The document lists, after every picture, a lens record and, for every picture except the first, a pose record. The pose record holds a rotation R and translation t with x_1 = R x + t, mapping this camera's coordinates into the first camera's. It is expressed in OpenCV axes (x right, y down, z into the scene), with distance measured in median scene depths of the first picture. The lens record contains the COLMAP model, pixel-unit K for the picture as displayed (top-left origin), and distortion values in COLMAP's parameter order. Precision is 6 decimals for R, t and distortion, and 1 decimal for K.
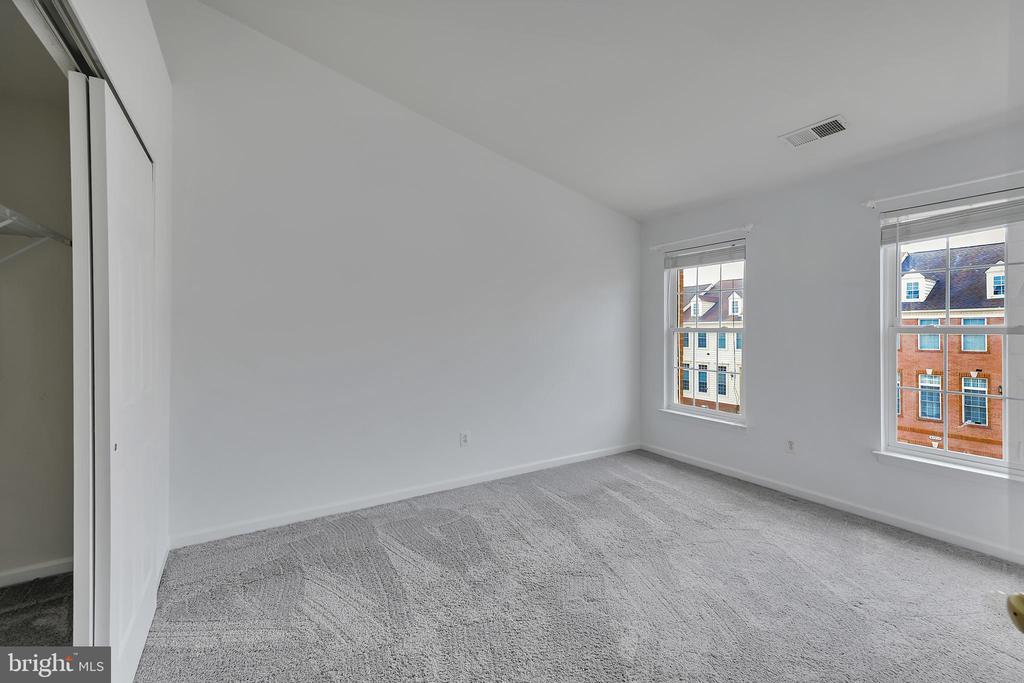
lens RADIAL K [[413.1, 0, 509.6], [0, 413.1, 334.2], [0, 0, 1]] dist [0.020519, -0.000111]
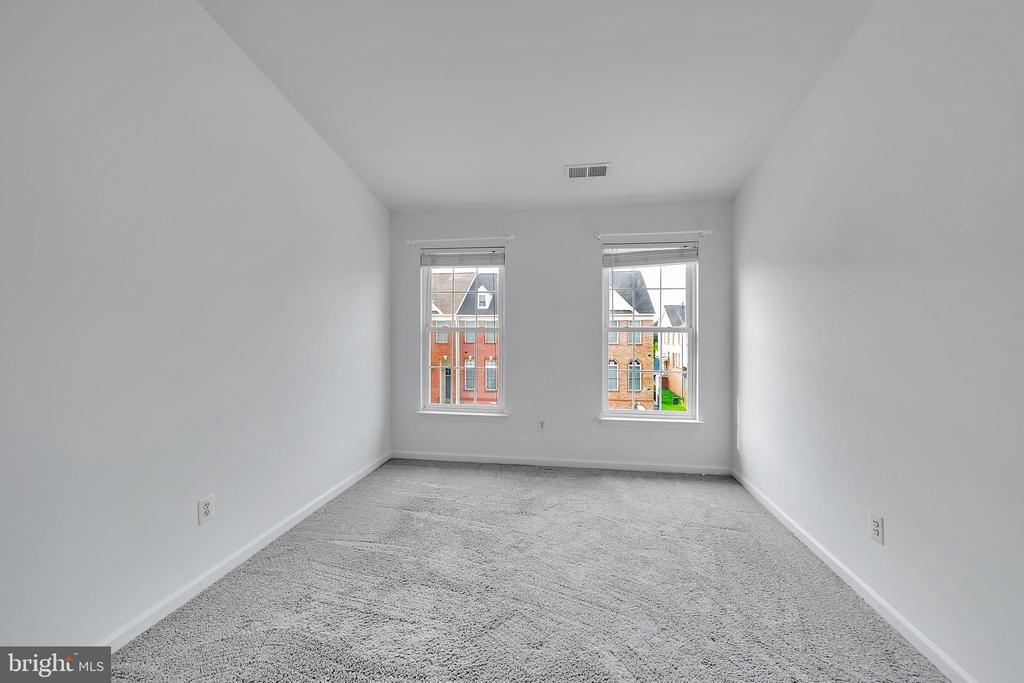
lens RADIAL K [[413.1, 0, 514.3], [0, 413.1, 335.5], [0, 0, 1]] dist [0.020519, -0.000111]
pose [[0.666933, -0.011070, 0.745035, -0.269329], [0.006055, 0.999937, 0.009437, -0.003889], [-0.745093, -0.001783, 0.666958, 0.266176]]
